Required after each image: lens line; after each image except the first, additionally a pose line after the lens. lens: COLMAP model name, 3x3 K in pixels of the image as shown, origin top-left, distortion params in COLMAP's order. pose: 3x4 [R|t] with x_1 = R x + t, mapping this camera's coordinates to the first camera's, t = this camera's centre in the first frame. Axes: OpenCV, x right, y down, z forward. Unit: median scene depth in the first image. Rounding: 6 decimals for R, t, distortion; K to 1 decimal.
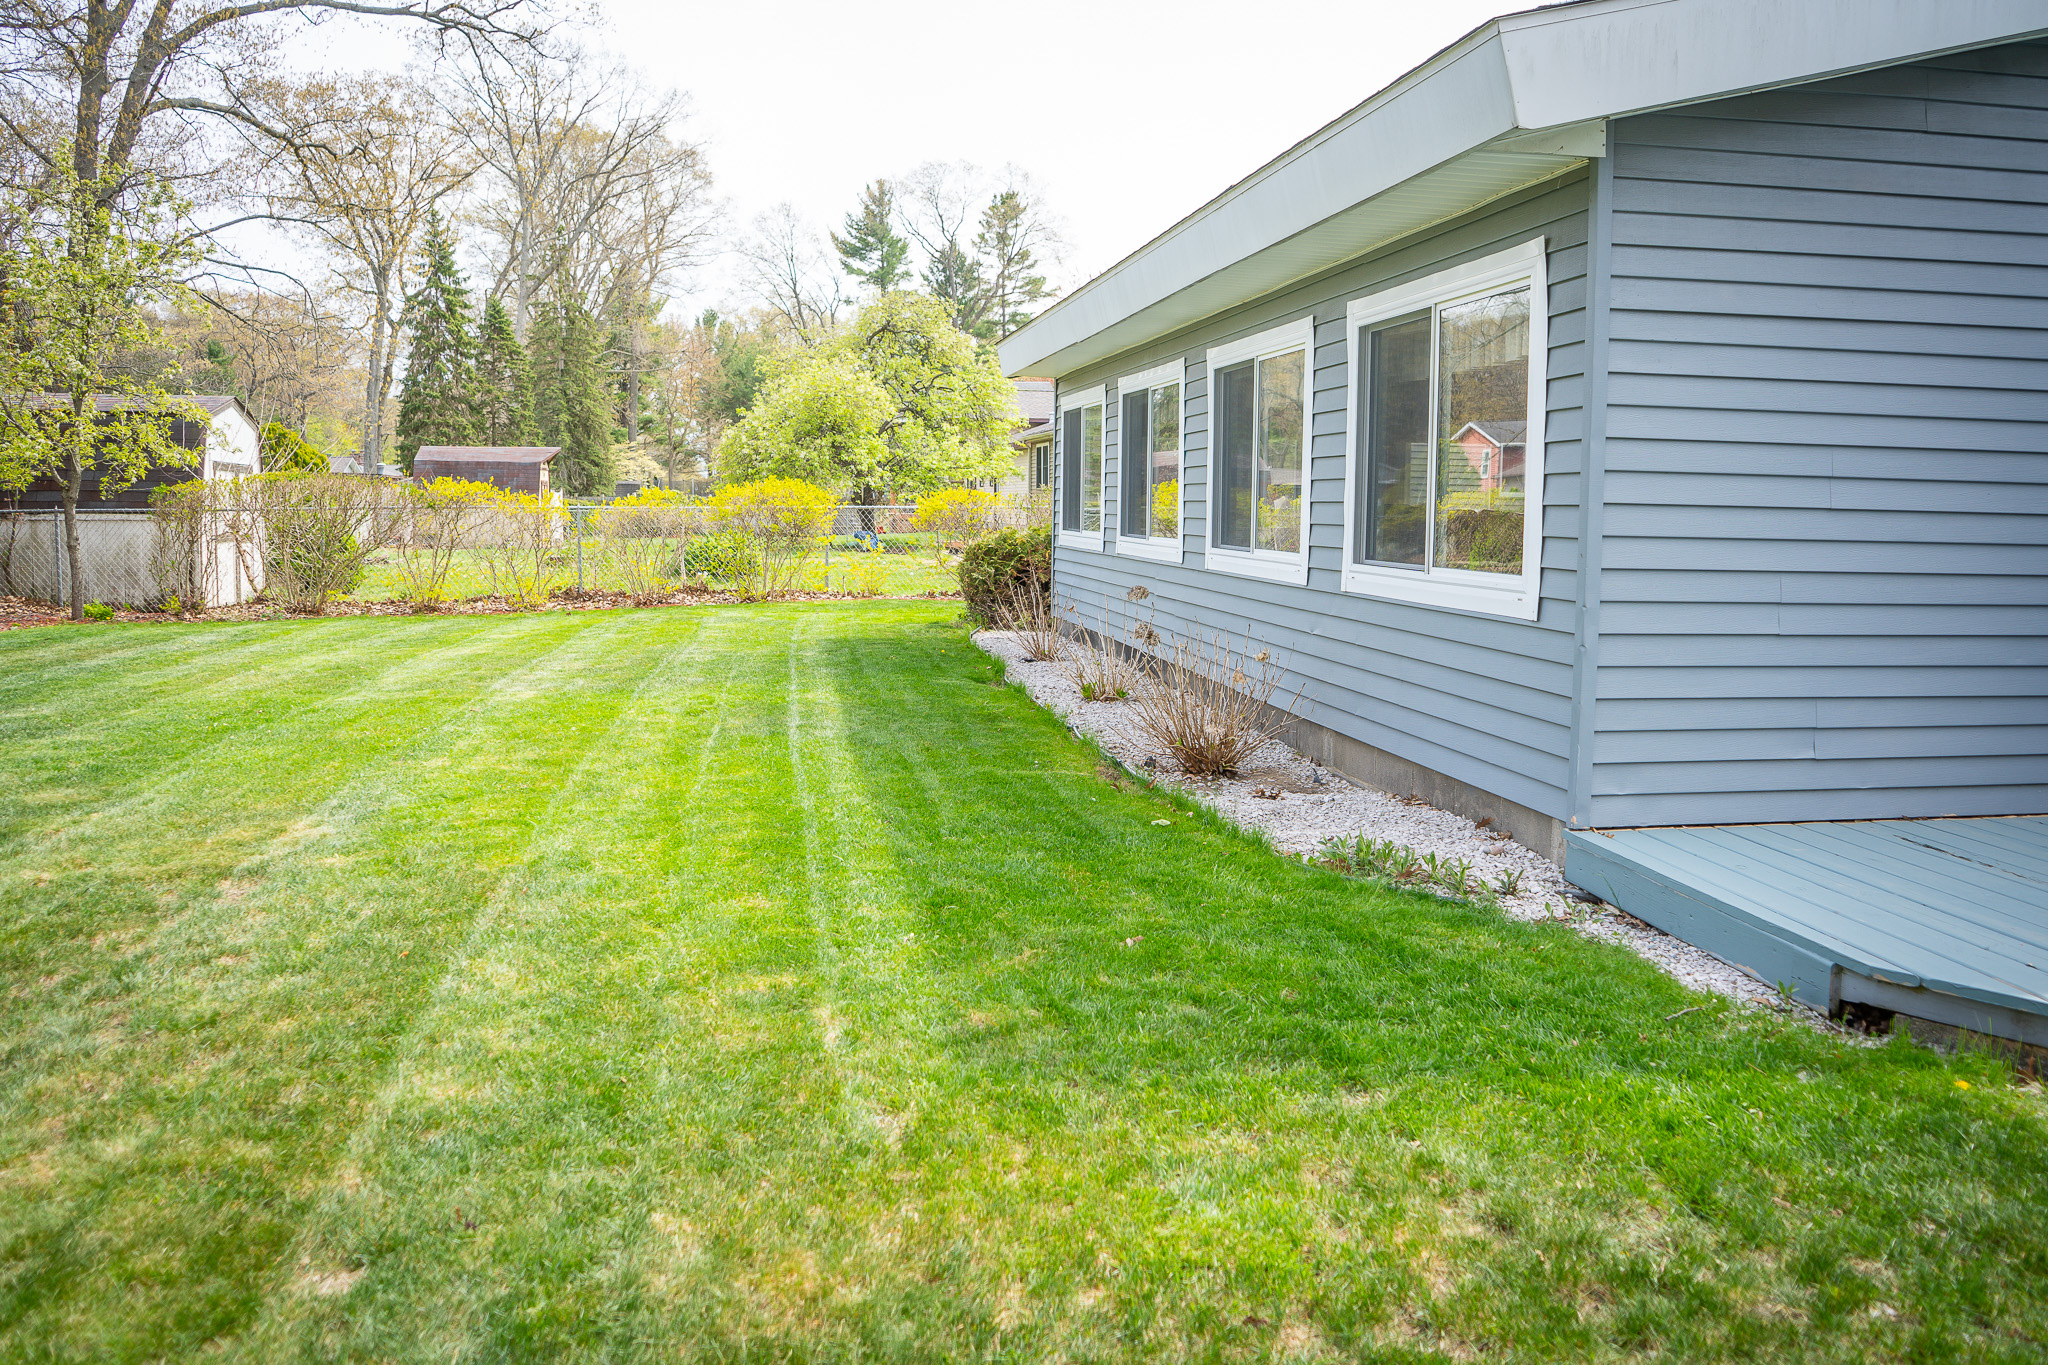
lens RADIAL K [[1667.2, 0, 1031.4], [0, 1667.2, 665.1], [0, 0, 1]] dist [-0.118284, 0.072017]
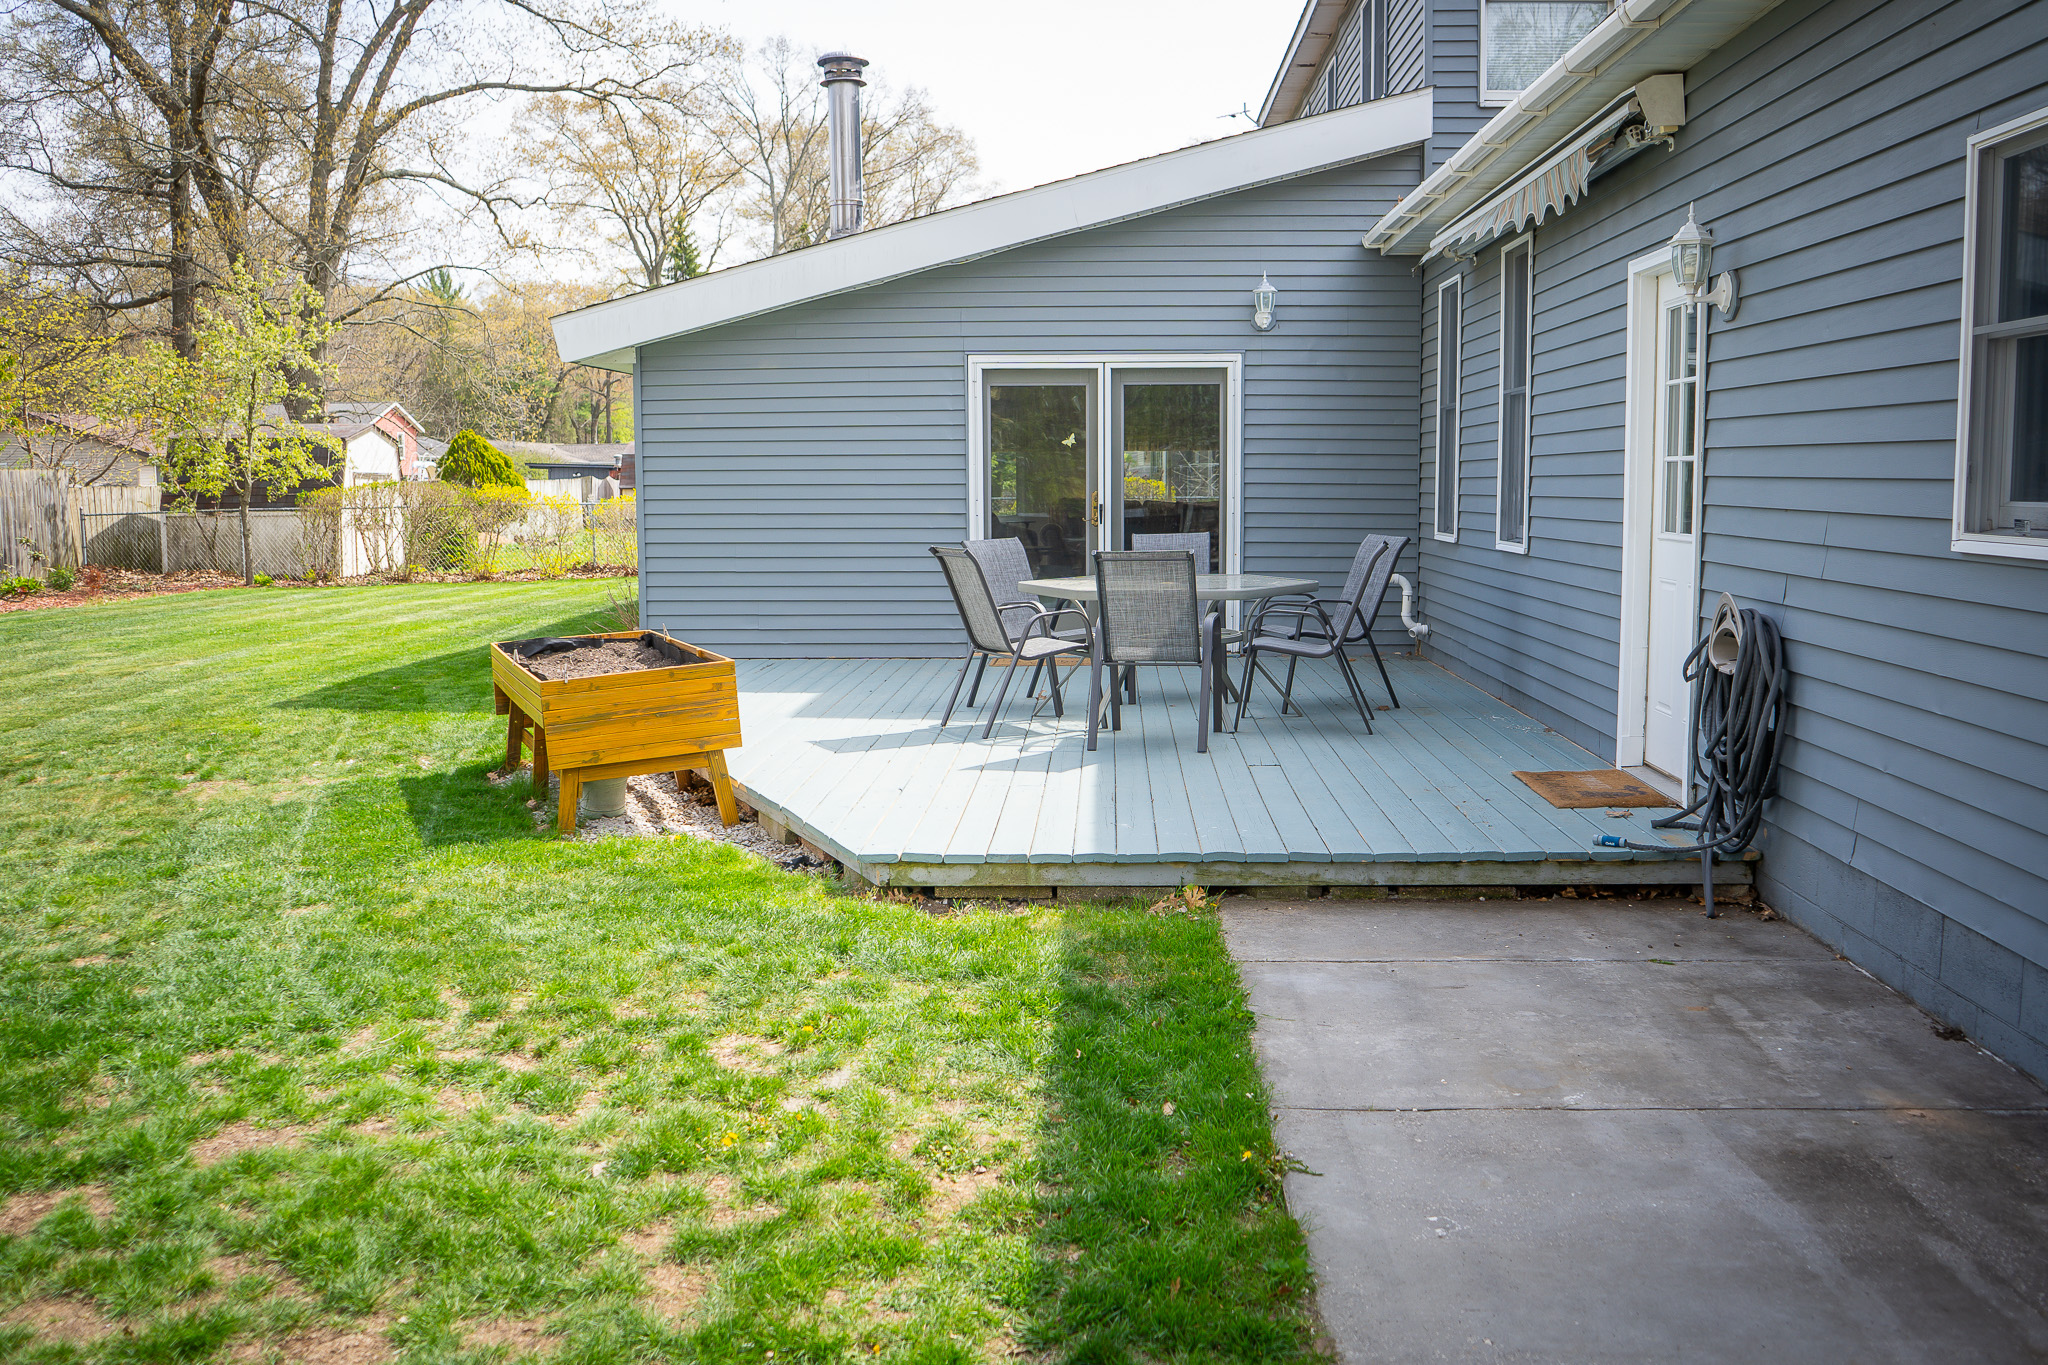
lens RADIAL K [[1754.1, 0, 1031.2], [0, 1754.1, 670.7], [0, 0, 1]] dist [-0.127424, 0.082671]
pose [[0.980958, 0.007773, -0.194066, 0.081487], [-0.005509, 0.999910, 0.012205, 0.005244], [0.194144, -0.010904, 0.980913, -0.076918]]
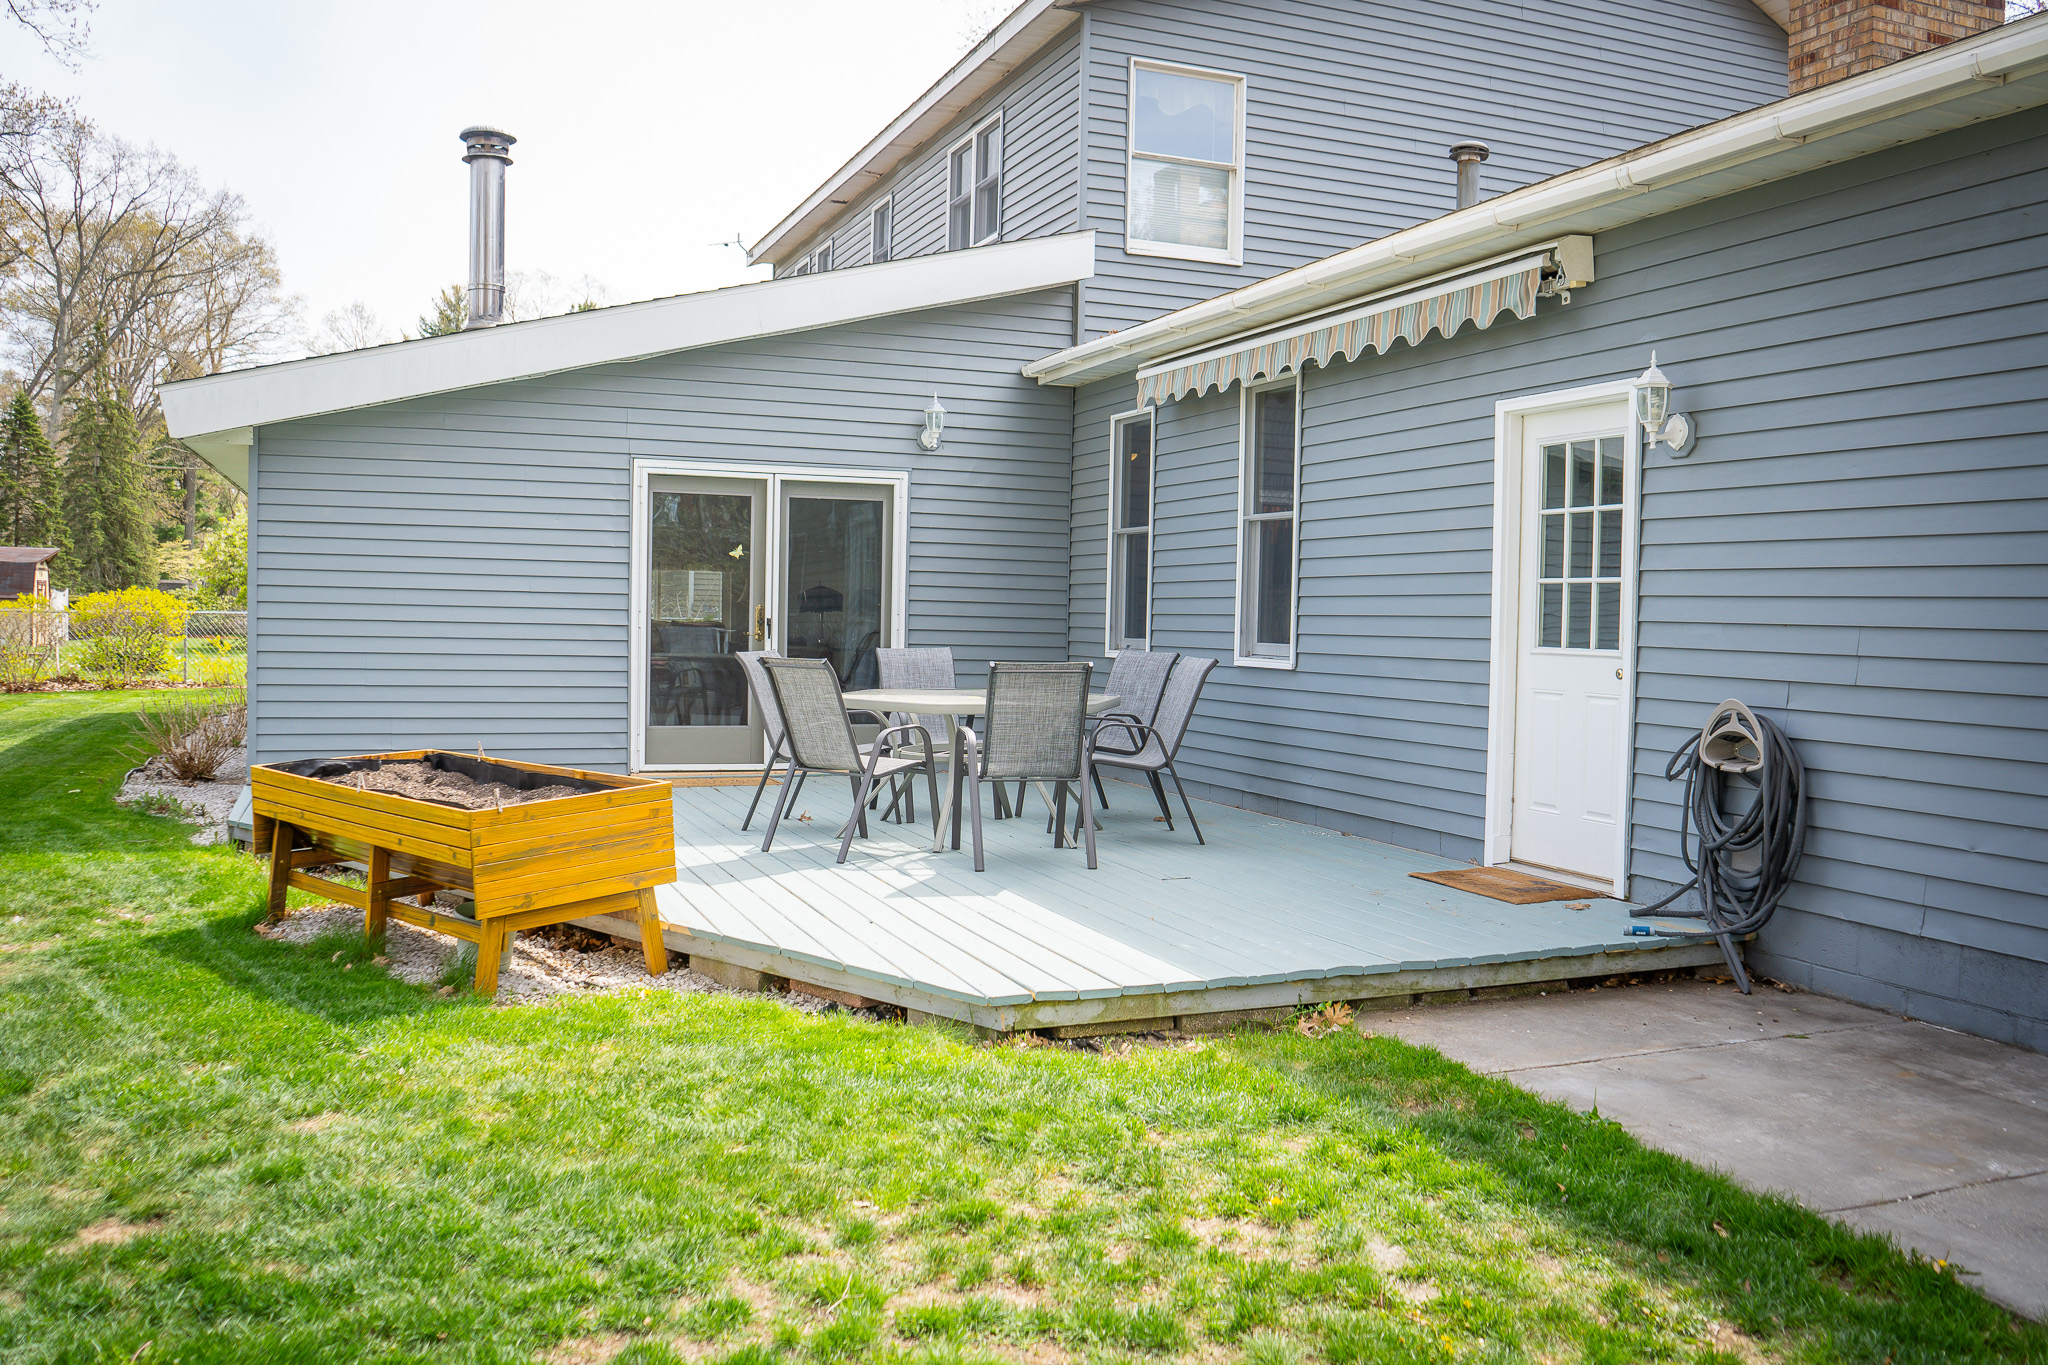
lens RADIAL K [[1667.2, 0, 1043.0], [0, 1667.2, 657.6], [0, 0, 1]] dist [-0.118284, 0.072017]
pose [[0.973191, 0.004683, 0.229953, 0.049580], [0.010858, 0.997743, -0.066268, 0.005433], [-0.229744, 0.066989, 0.970943, -0.067850]]
